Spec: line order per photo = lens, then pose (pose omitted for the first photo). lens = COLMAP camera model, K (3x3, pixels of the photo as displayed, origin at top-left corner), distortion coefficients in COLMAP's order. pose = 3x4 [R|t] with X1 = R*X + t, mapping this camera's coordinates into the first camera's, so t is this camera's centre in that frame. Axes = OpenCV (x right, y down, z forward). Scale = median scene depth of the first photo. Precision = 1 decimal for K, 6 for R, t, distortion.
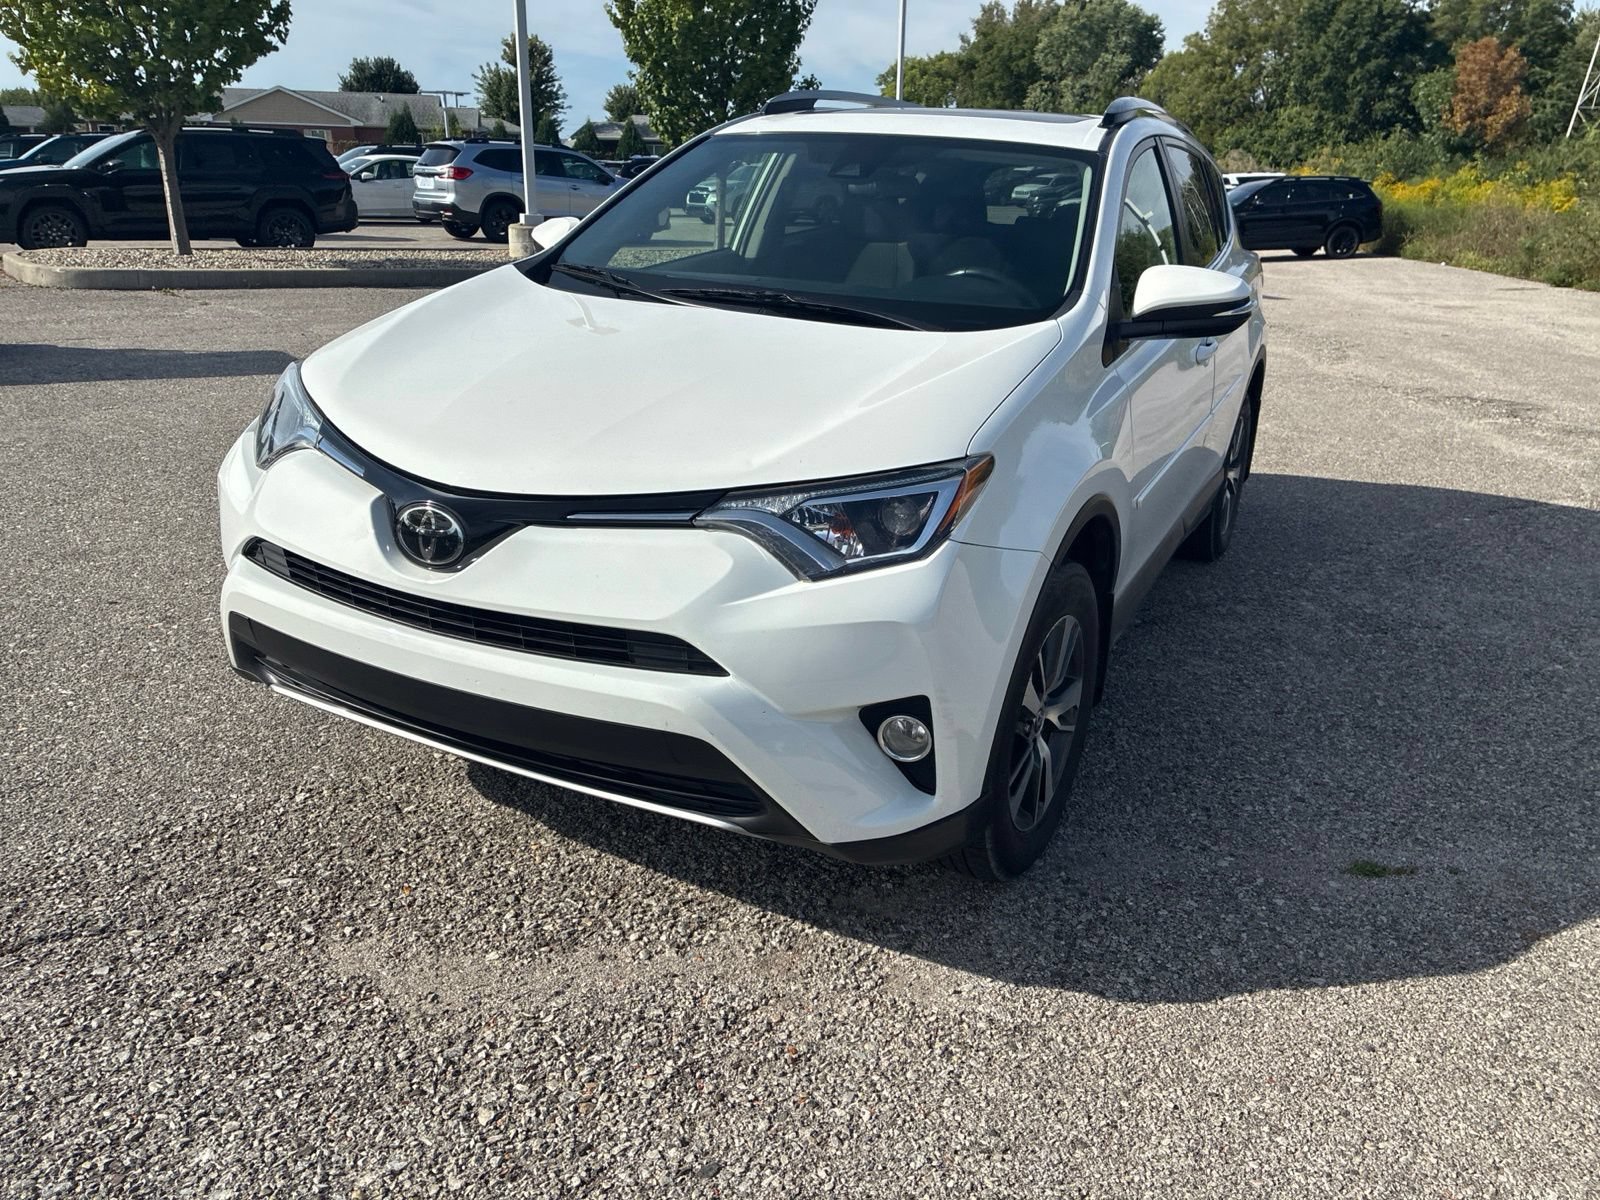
lens RADIAL K [[1222.8, 0, 800.0], [0, 1222.8, 600.0], [0, 0, 1]] dist [0.066042, -0.100823]
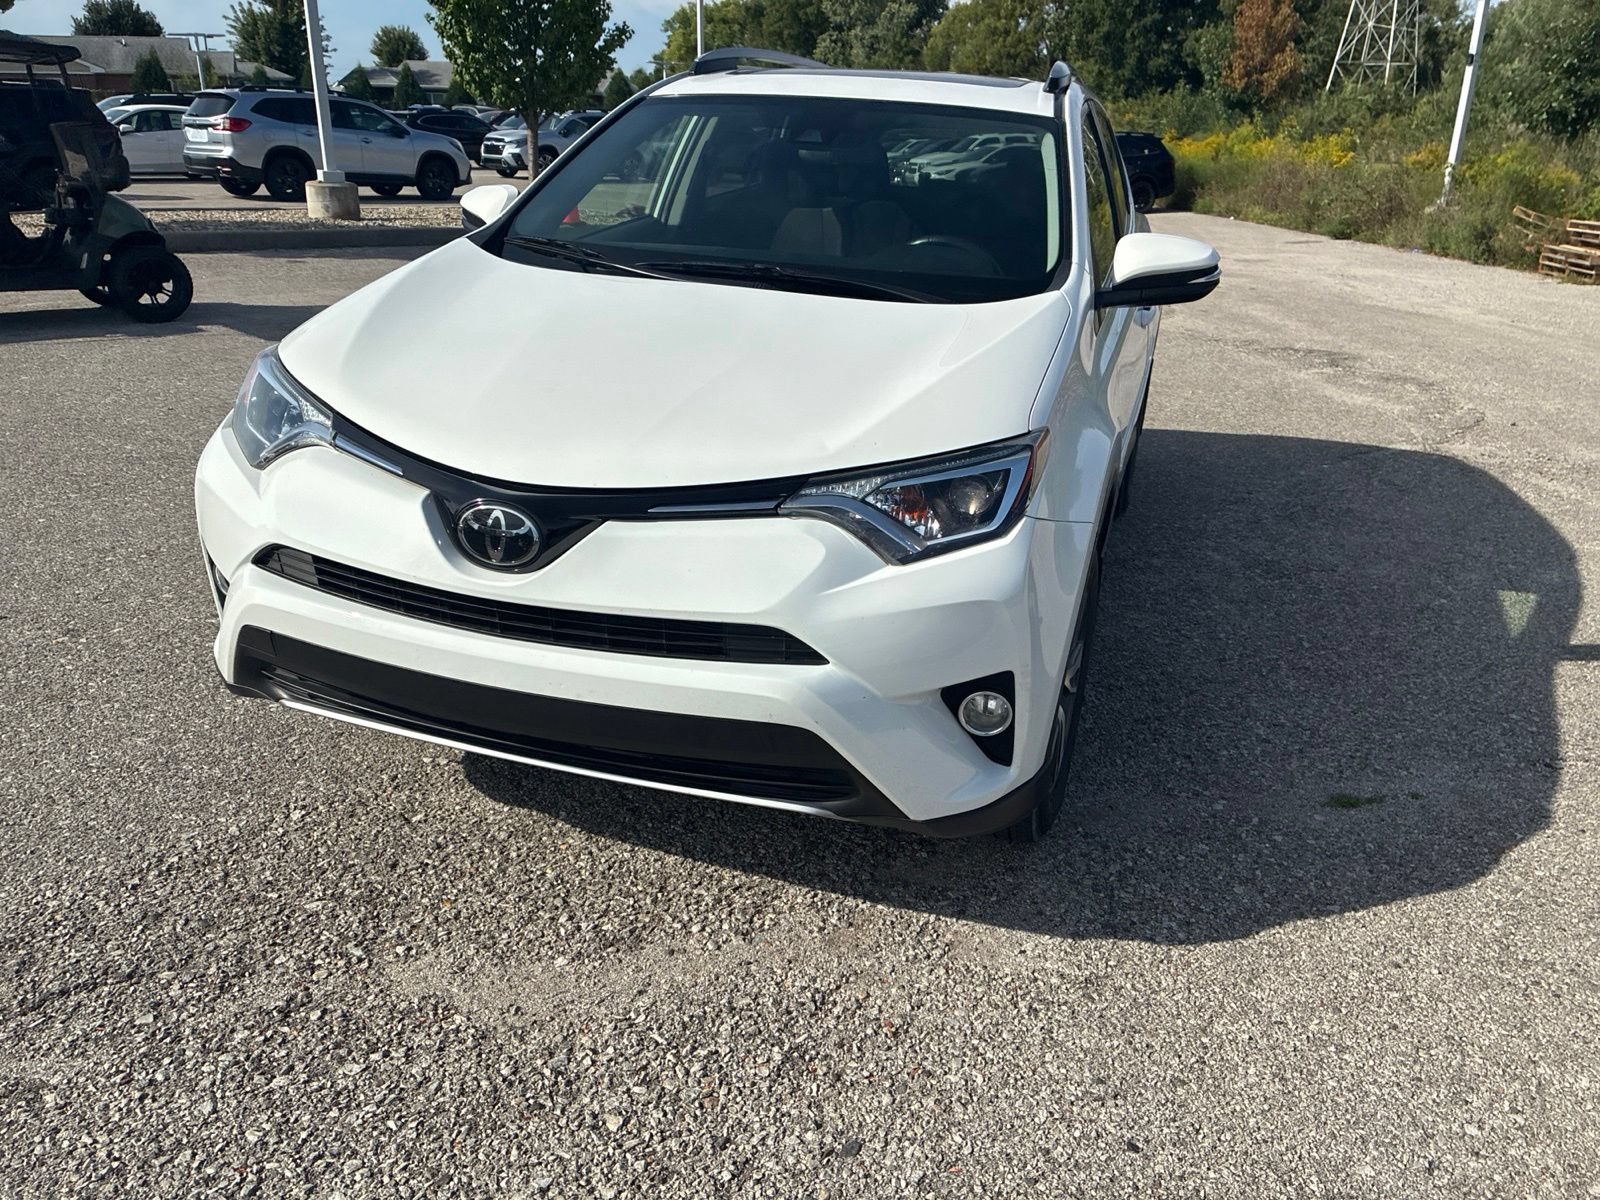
lens RADIAL K [[1227.1, 0, 800.0], [0, 1227.1, 631.6], [0, 0, 1]] dist [0.053433, -0.081288]
pose [[0.986593, -0.058113, 0.152505, -0.180534], [0.049466, 0.996978, 0.059898, -0.019789], [-0.155525, -0.051551, 0.986486, 0.016164]]
